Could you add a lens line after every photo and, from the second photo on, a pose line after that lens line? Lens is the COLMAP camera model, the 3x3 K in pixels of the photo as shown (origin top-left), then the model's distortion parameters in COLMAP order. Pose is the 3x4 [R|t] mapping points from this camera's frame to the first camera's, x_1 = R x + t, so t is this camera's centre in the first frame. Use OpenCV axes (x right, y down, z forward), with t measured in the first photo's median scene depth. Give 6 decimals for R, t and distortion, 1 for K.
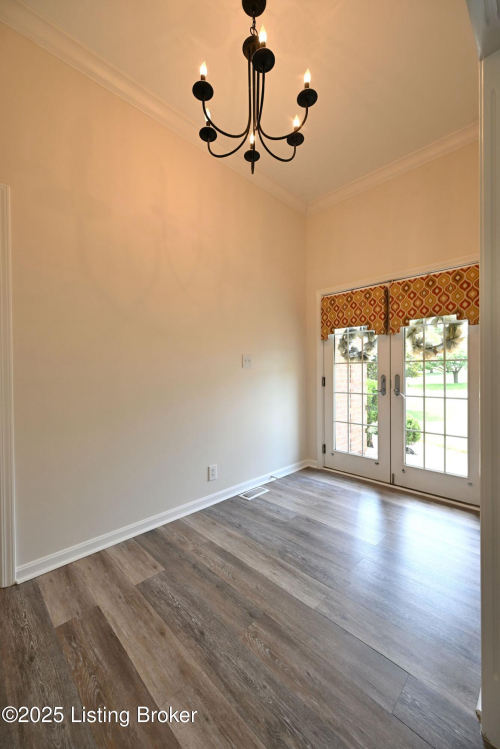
lens RADIAL K [[297.8, 0, 255.3], [0, 297.8, 375.3], [0, 0, 1]] dist [0.000208, 0.001338]
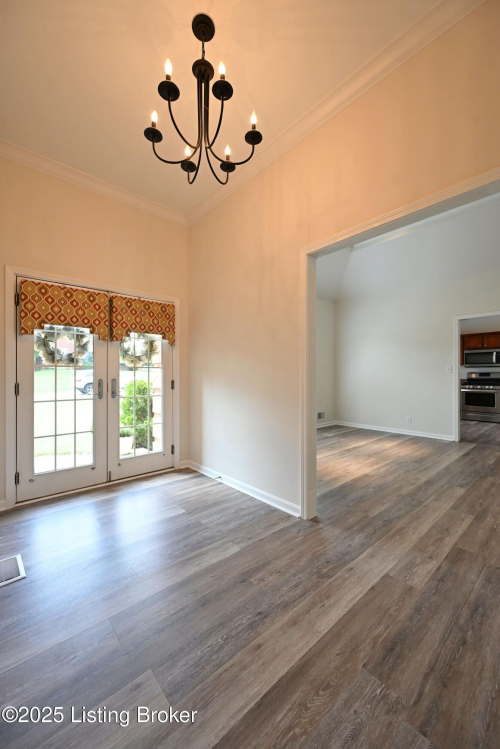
lens RADIAL K [[297.8, 0, 247.5], [0, 297.8, 377.2], [0, 0, 1]] dist [0.000208, 0.001338]
pose [[0.050134, -0.000073, 0.998743, -0.667795], [0.013687, 0.999906, -0.000614, -0.000610], [-0.998649, 0.013700, 0.050130, 0.512783]]
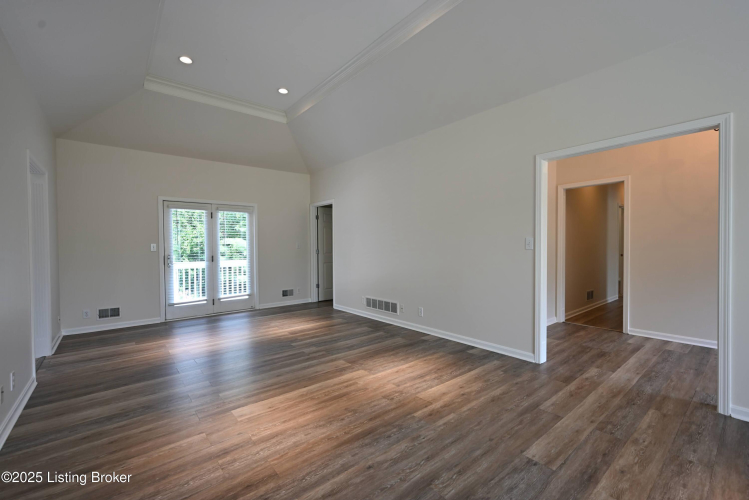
lens RADIAL K [[318.9, 0, 371.4], [0, 318.9, 247.0], [0, 0, 1]] dist [-0.000465, 0.000454]
pose [[-0.095074, 0.012907, -0.995387, 1.357324], [-0.004095, 0.999902, 0.013356, -0.039387], [0.995462, 0.005346, -0.095012, -0.592844]]
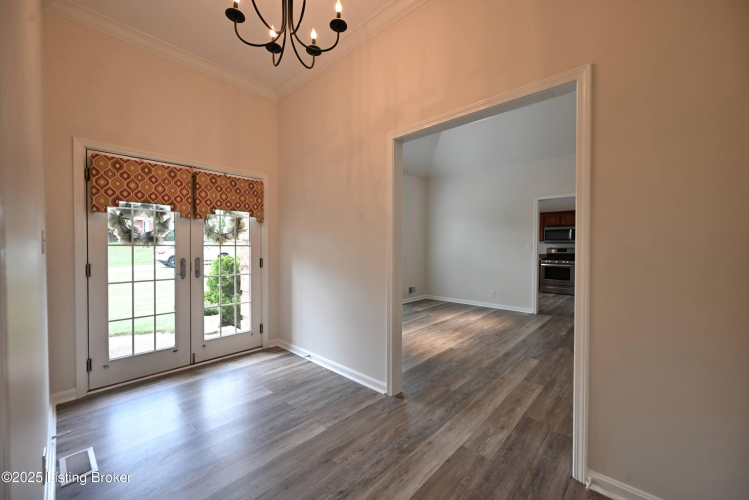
lens RADIAL K [[297.8, 0, 371.3], [0, 297.8, 253.4], [0, 0, 1]] dist [0.000208, 0.001338]
pose [[-0.044383, -0.017651, 0.998859, -0.685070], [0.008239, 0.999803, 0.018034, -0.035498], [-0.998981, 0.009030, -0.044228, 0.485609]]
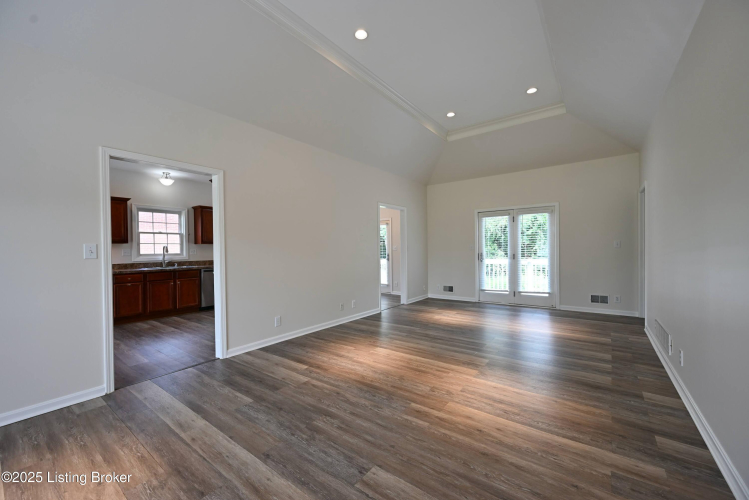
lens RADIAL K [[297.8, 0, 378.1], [0, 297.8, 250.1], [0, 0, 1]] dist [0.000208, 0.001338]
pose [[-0.988170, 0.022112, -0.151763, 0.661001], [0.019272, 0.999611, 0.020155, -0.046809], [0.152150, 0.016991, -0.988211, 0.363848]]
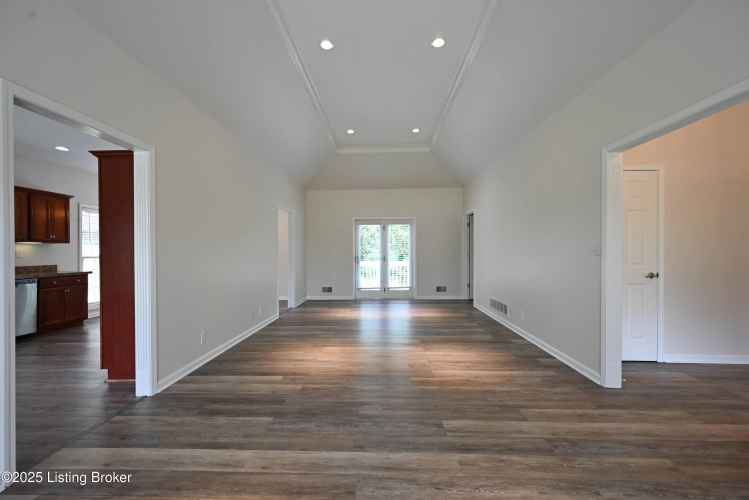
lens RADIAL K [[297.8, 0, 375.7], [0, 297.8, 251.8], [0, 0, 1]] dist [0.000208, 0.001338]
pose [[-0.724291, 0.014156, -0.689349, 1.314510], [0.001021, 0.999810, 0.019458, -0.051421], [0.689494, 0.013390, -0.724168, 0.188780]]
